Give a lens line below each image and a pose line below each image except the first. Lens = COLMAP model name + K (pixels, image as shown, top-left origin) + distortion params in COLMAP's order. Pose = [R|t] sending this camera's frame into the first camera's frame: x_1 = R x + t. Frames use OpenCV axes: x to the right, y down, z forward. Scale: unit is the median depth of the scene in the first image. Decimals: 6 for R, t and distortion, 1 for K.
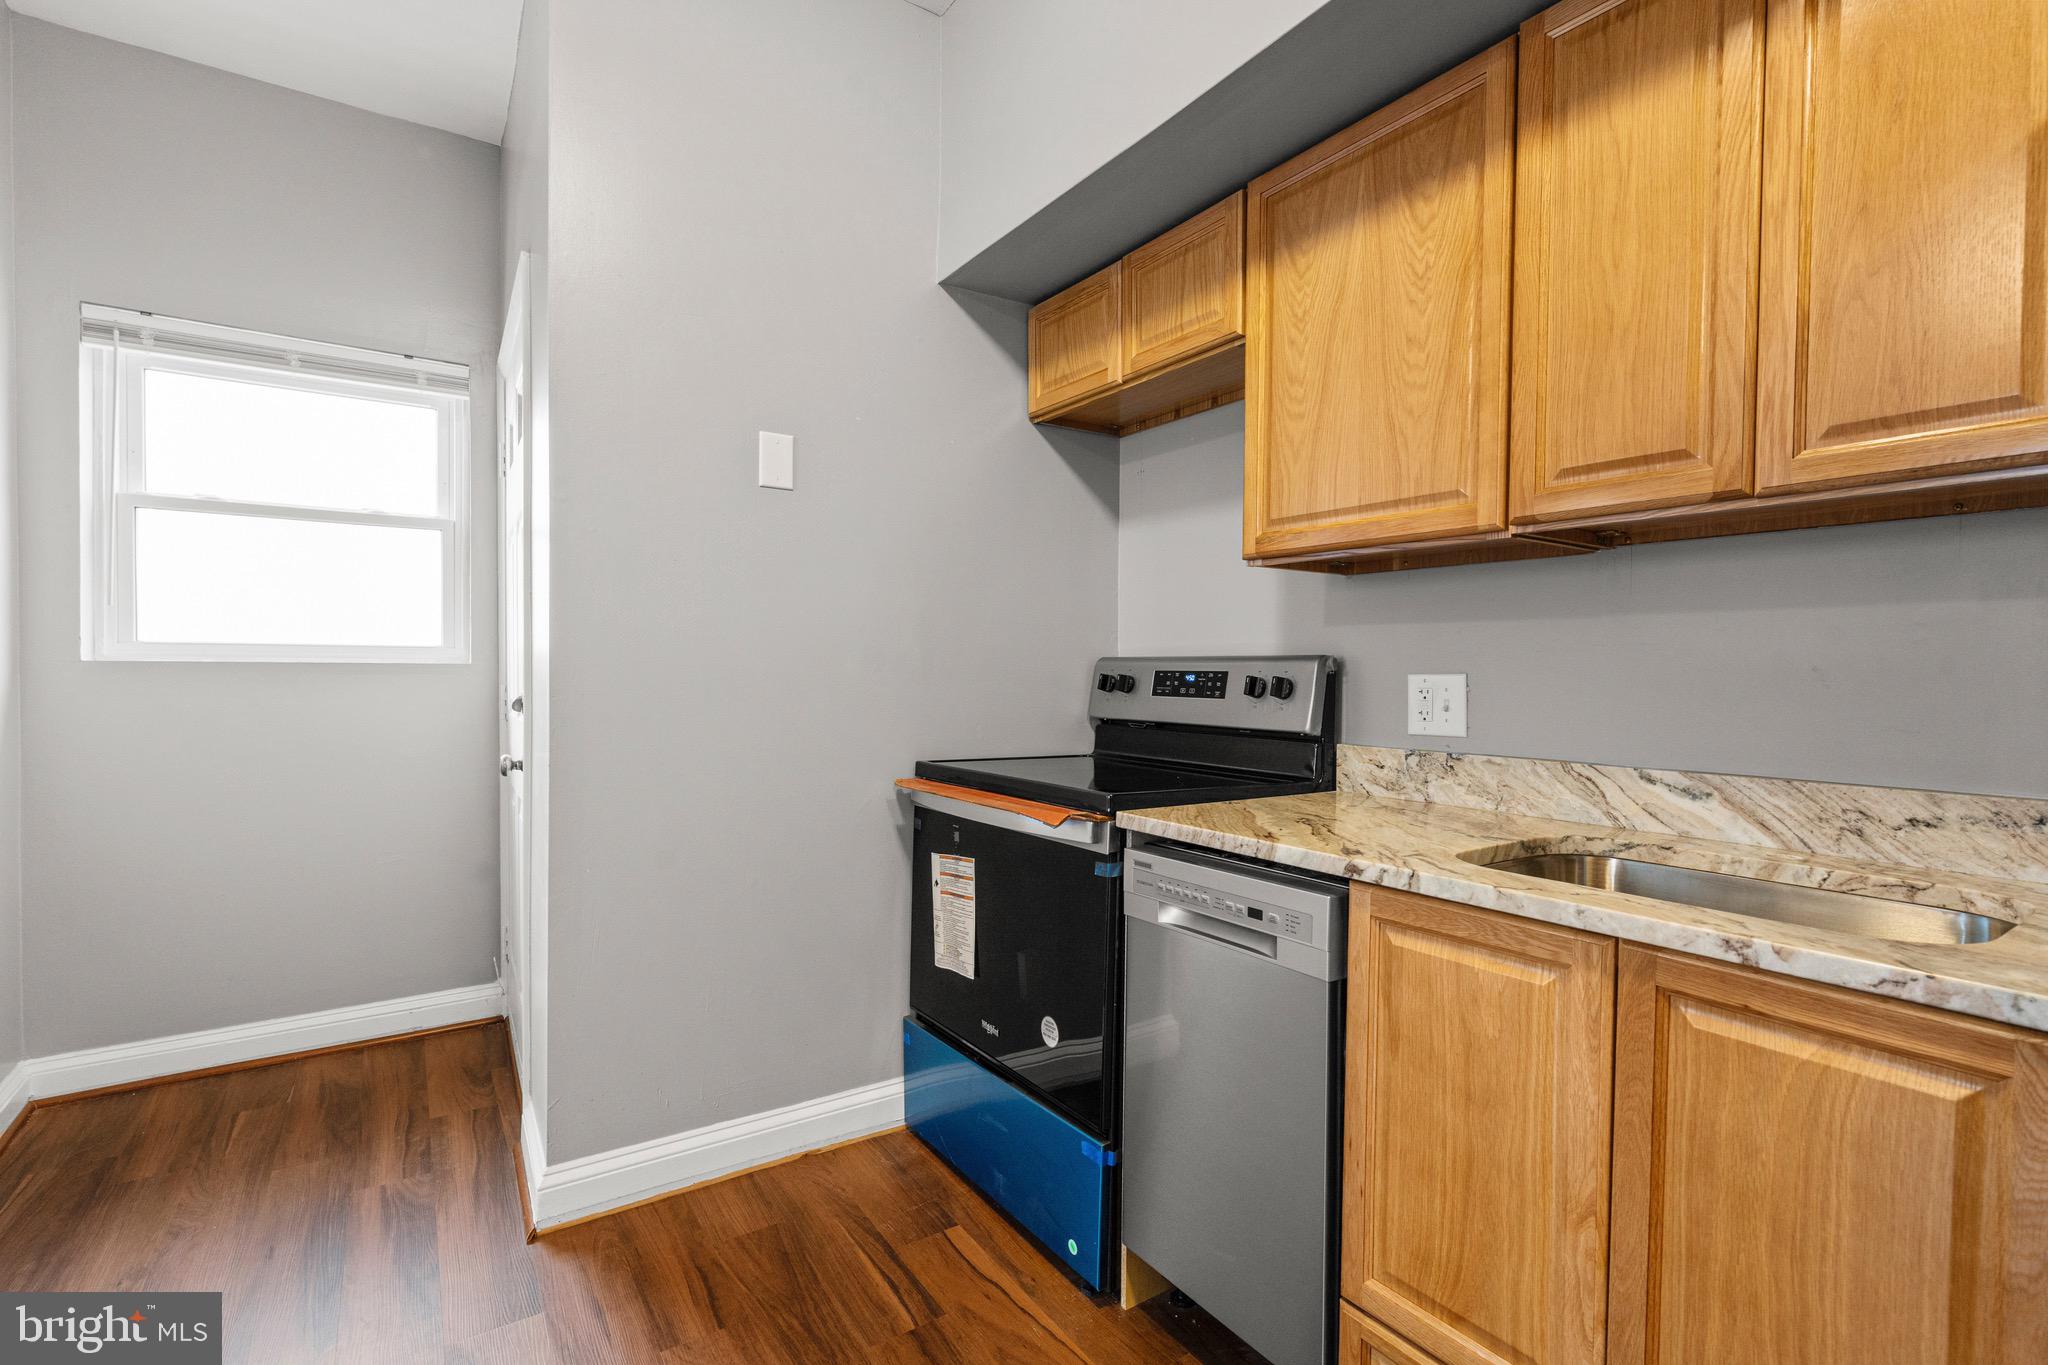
lens RADIAL K [[927.2, 0, 1011.9], [0, 927.2, 685.1], [0, 0, 1]] dist [-0.004400, 0.003558]
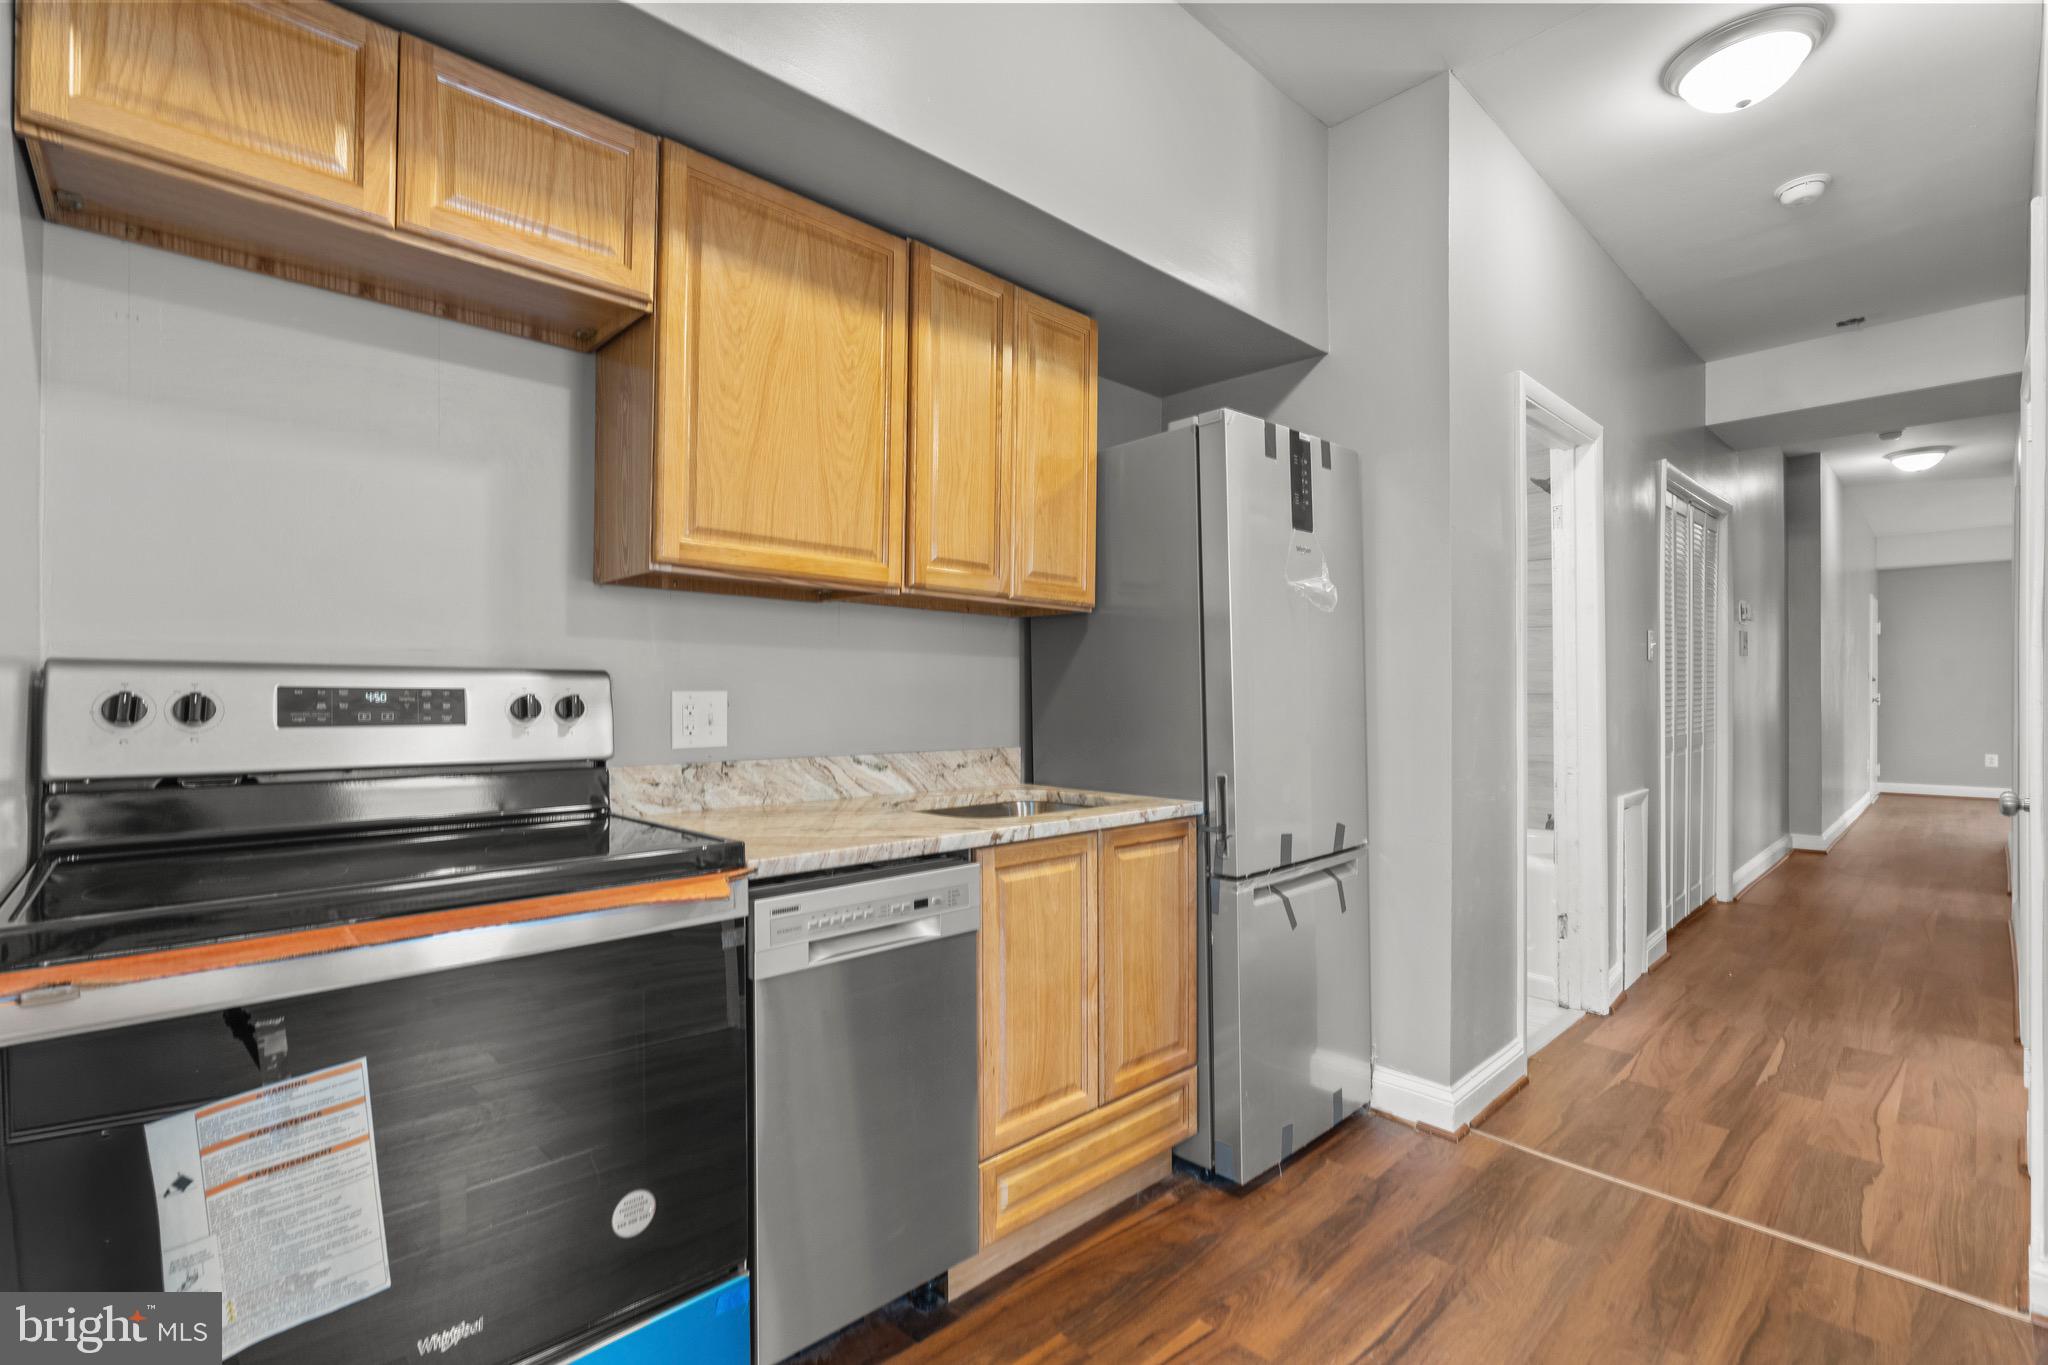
lens RADIAL K [[916.4, 0, 1025.7], [0, 916.4, 688.3], [0, 0, 1]] dist [-0.007394, 0.000091]
pose [[-0.169897, -0.004360, 0.985452, -0.672990], [0.005455, 0.999971, 0.005365, -0.018966], [-0.985447, 0.006287, -0.169868, 0.821518]]
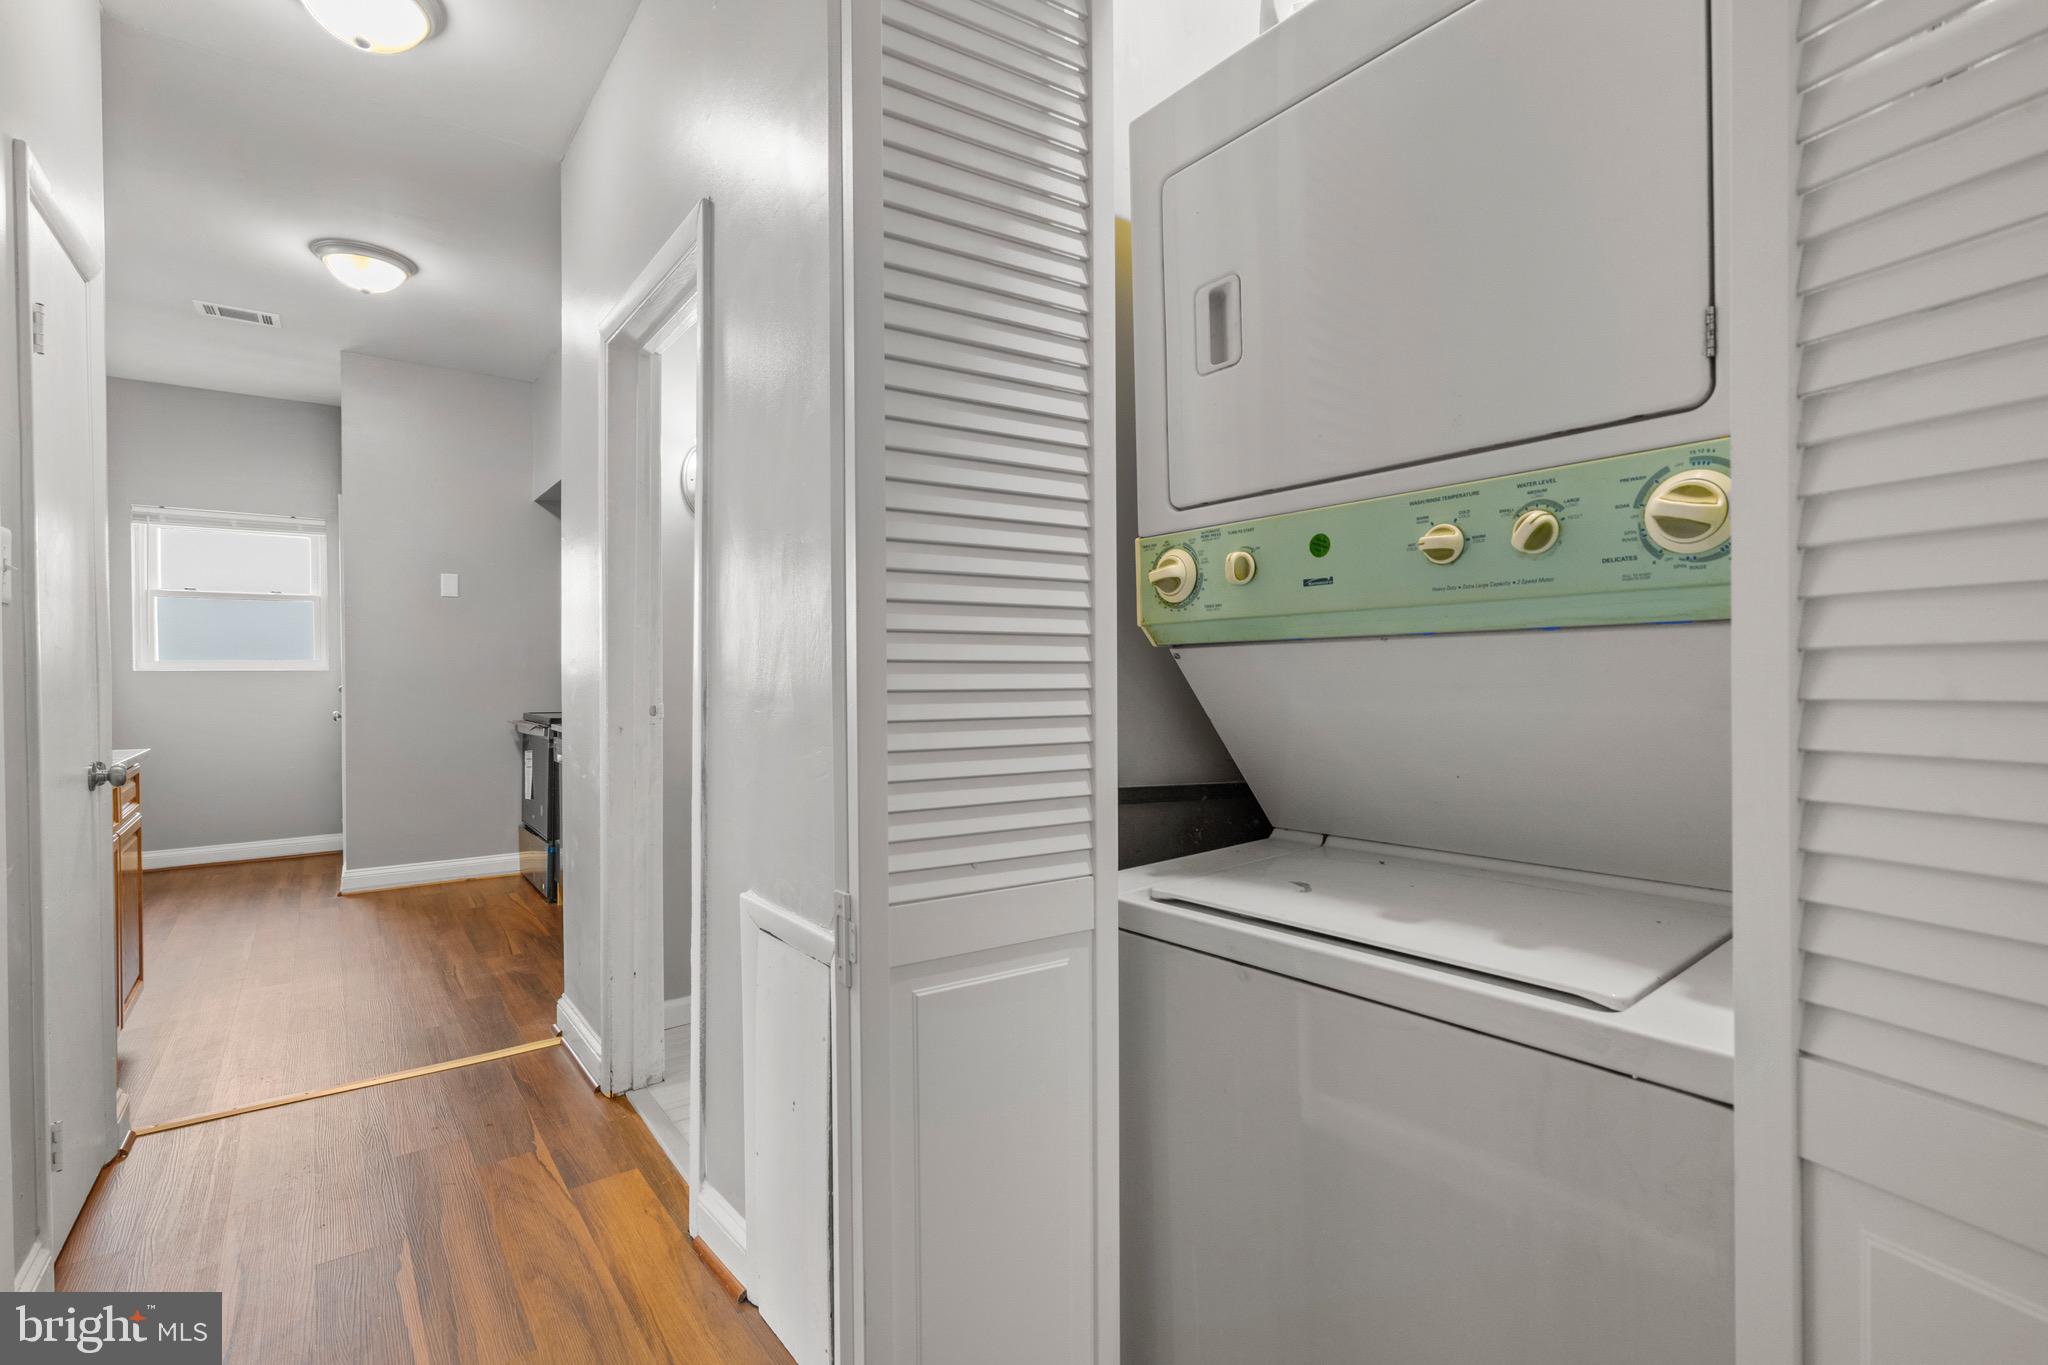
lens RADIAL K [[927.2, 0, 1011.9], [0, 927.2, 685.1], [0, 0, 1]] dist [-0.004400, 0.003558]
pose [[0.998416, -0.007054, 0.055825, 1.227042], [0.006777, 0.999964, 0.005142, 0.012510], [-0.055859, -0.004755, 0.998427, -1.697778]]
